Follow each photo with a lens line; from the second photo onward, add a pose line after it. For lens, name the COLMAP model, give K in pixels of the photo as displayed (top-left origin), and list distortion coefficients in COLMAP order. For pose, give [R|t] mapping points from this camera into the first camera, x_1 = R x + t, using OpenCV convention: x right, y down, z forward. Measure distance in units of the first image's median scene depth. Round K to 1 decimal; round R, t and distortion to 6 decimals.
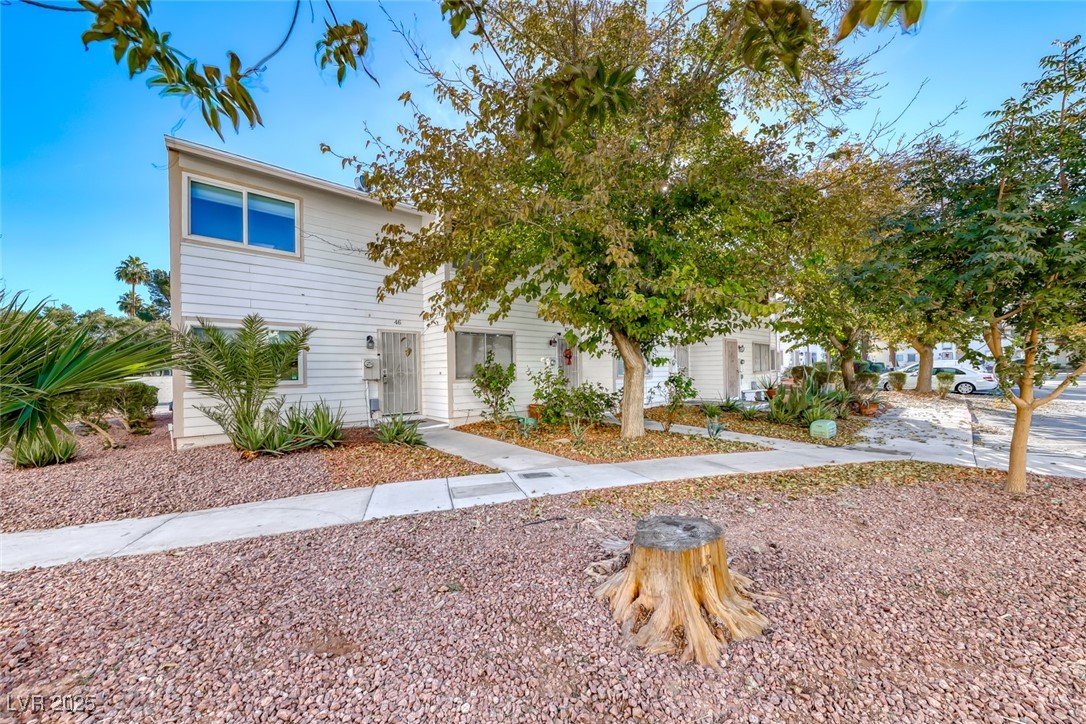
lens RADIAL K [[377.9, 0, 543.9], [0, 377.9, 372.0], [0, 0, 1]] dist [0.000928, -0.000003]
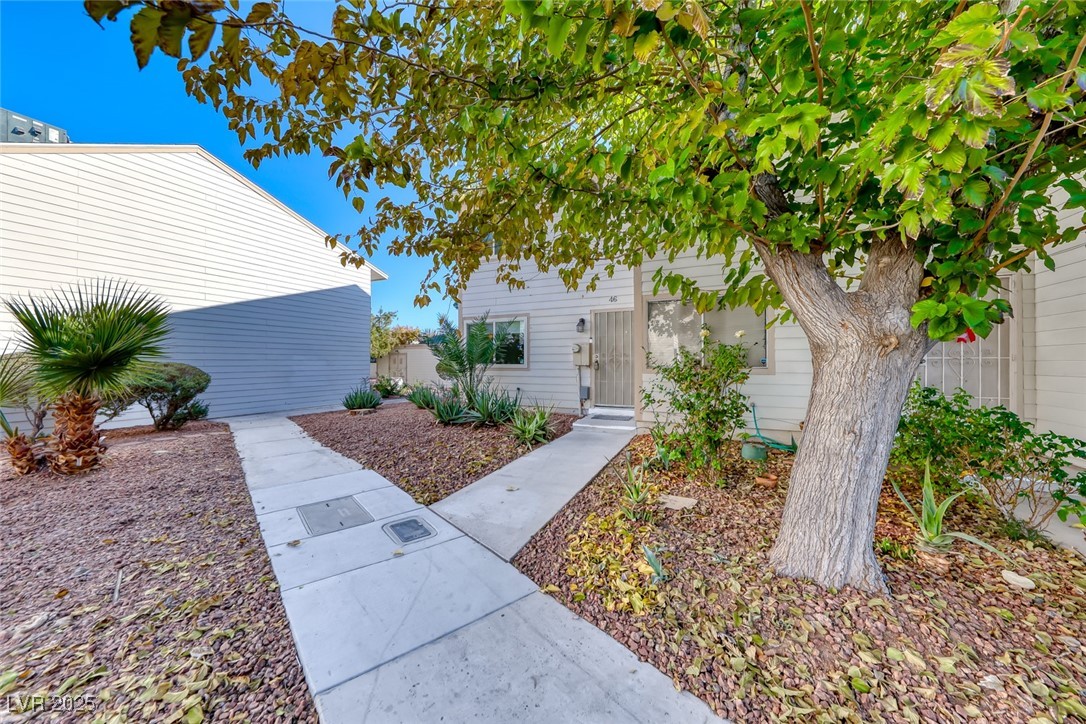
lens RADIAL K [[377.9, 0, 544.5], [0, 377.9, 359.5], [0, 0, 1]] dist [0.000928, -0.000003]
pose [[0.407482, 0.013097, -0.913119, 0.572595], [-0.002766, 0.999910, 0.013108, -0.009495], [0.913209, -0.002816, 0.407482, 0.870231]]
